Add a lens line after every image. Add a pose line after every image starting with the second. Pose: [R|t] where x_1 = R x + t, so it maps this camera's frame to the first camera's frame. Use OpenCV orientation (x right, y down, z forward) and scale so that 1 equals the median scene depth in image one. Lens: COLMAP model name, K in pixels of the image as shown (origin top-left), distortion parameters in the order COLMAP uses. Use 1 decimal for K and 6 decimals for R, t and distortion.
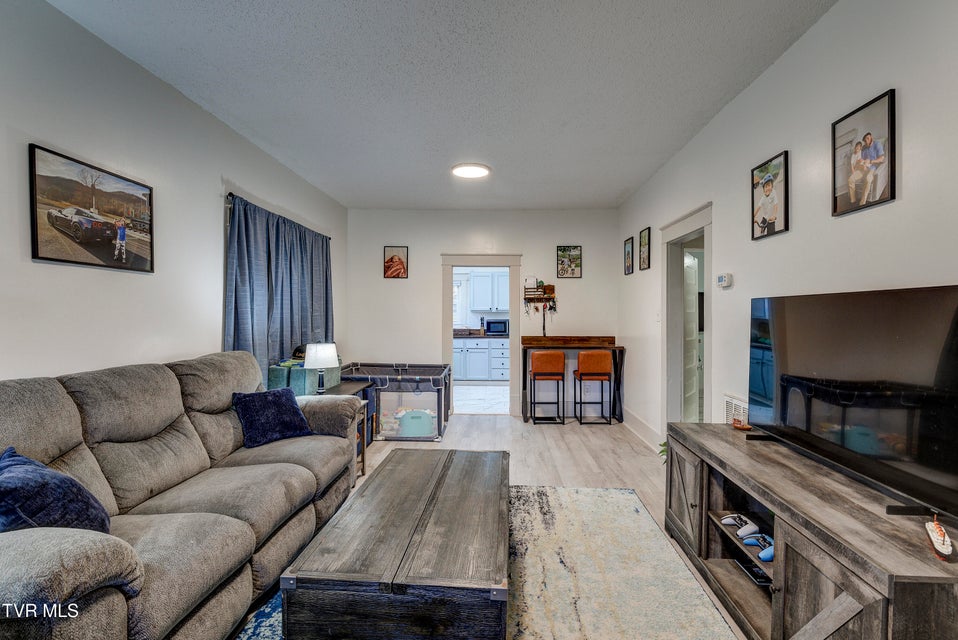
lens RADIAL K [[453.0, 0, 479.0], [0, 453.0, 320.0], [0, 0, 1]] dist [-0.013820, 0.000450]
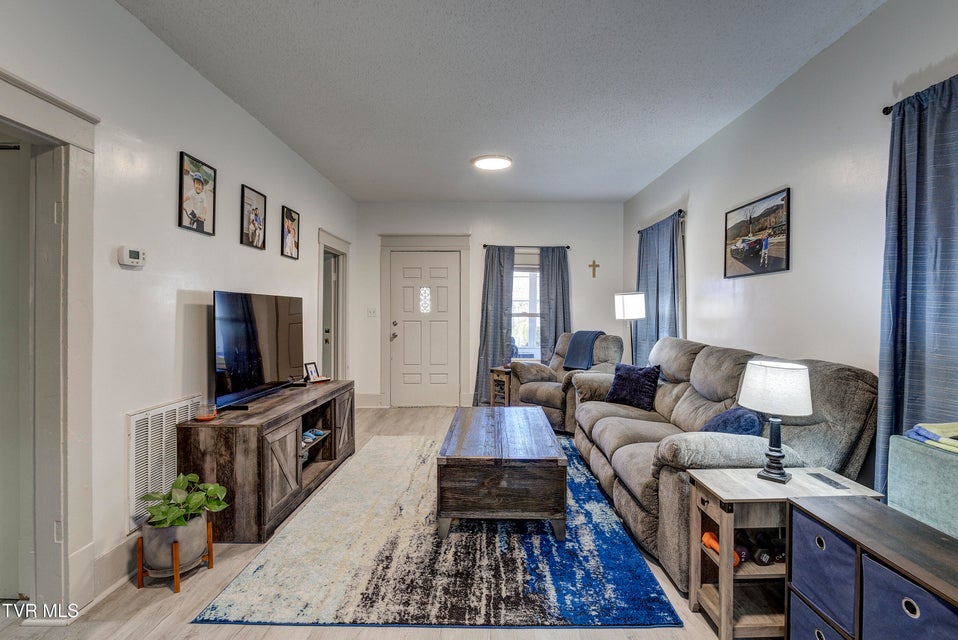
lens RADIAL K [[428.4, 0, 481.6], [0, 428.4, 306.7], [0, 0, 1]] dist [-0.001353, -0.000264]
pose [[-0.999071, -0.007849, -0.042370, 0.018176], [-0.007873, 0.999969, 0.000394, -0.015595], [0.042366, 0.000727, -0.999102, 1.989428]]
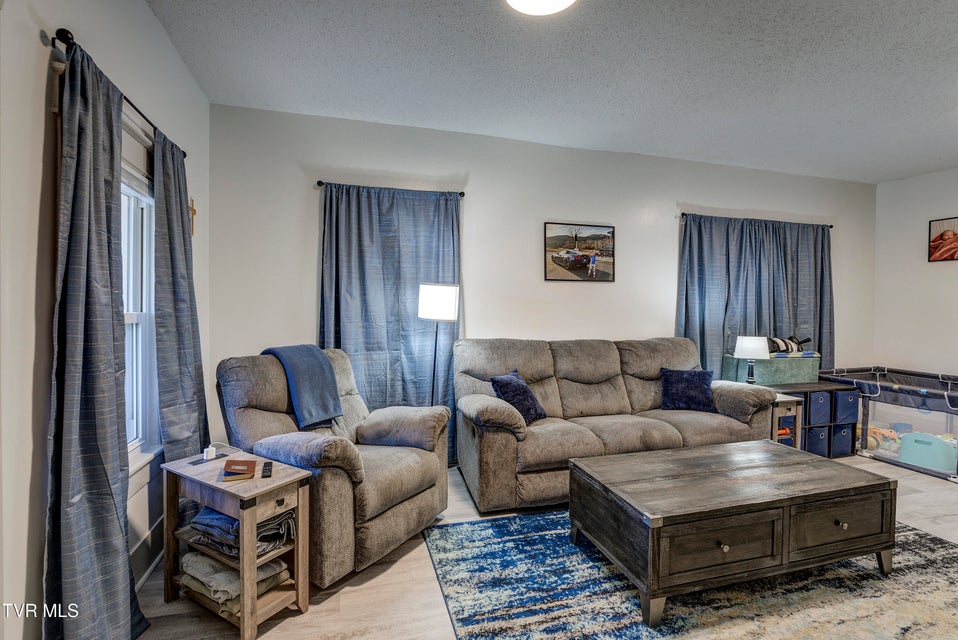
lens RADIAL K [[452.8, 0, 479.0], [0, 452.8, 320.0], [0, 0, 1]] dist [-0.003643, -0.000845]
pose [[0.325504, 0.019020, -0.945349, 0.605019], [-0.011994, 0.999800, 0.015986, 0.006619], [0.945465, 0.006135, 0.325667, 0.057900]]
